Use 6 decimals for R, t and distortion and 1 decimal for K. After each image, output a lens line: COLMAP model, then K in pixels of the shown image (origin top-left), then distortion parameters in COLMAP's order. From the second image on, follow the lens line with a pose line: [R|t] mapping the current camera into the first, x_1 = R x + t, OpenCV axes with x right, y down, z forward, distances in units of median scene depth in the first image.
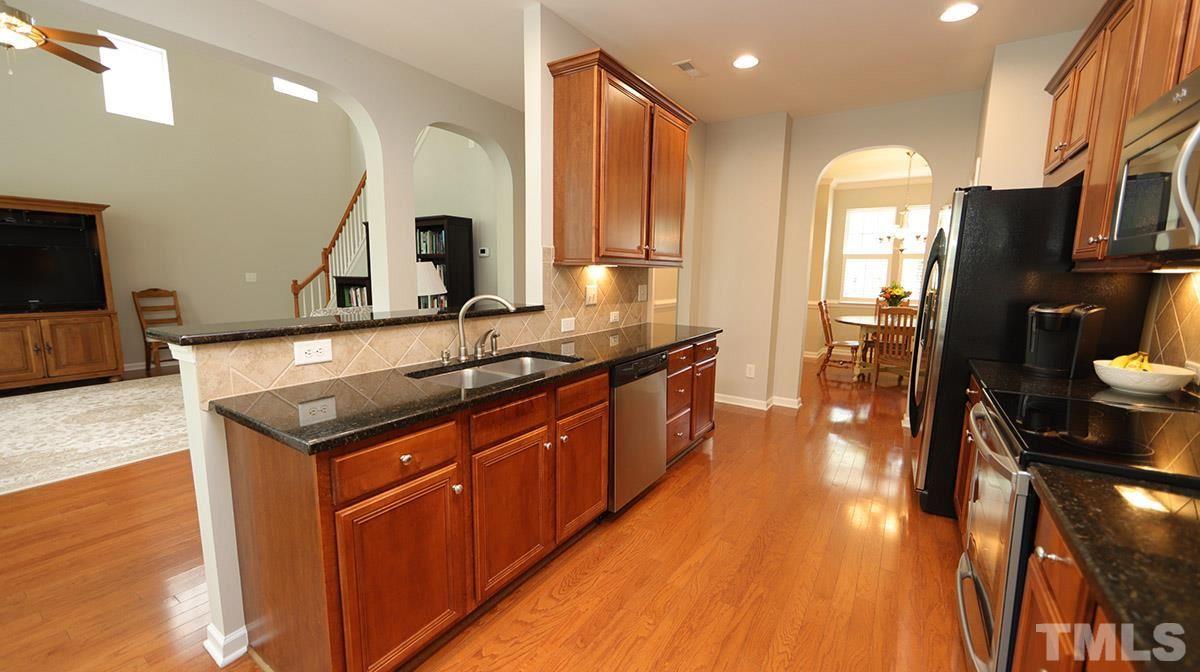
lens RADIAL K [[469.6, 0, 602.3], [0, 469.6, 338.9], [0, 0, 1]] dist [0.000383, 0.000369]
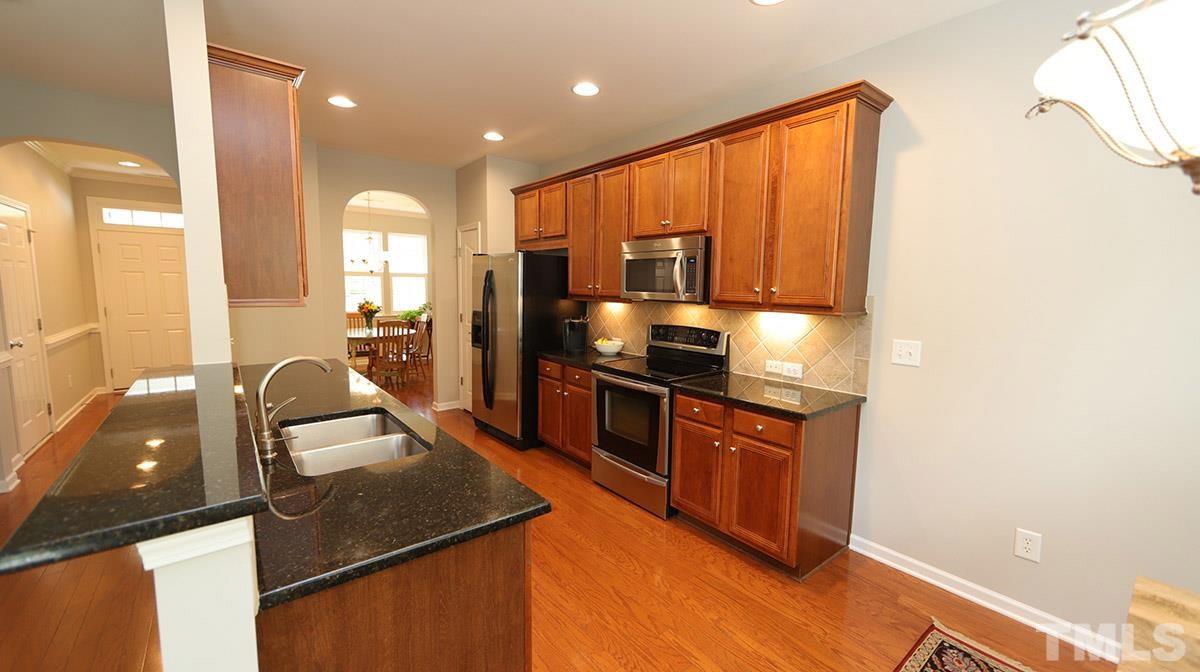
lens RADIAL K [[469.6, 0, 602.3], [0, 469.6, 338.9], [0, 0, 1]] dist [0.000383, 0.000369]
pose [[0.303469, -0.115927, 0.945763, -0.466392], [0.121249, 0.989201, 0.082346, -0.069436], [-0.945095, 0.089683, 0.314248, 0.141499]]
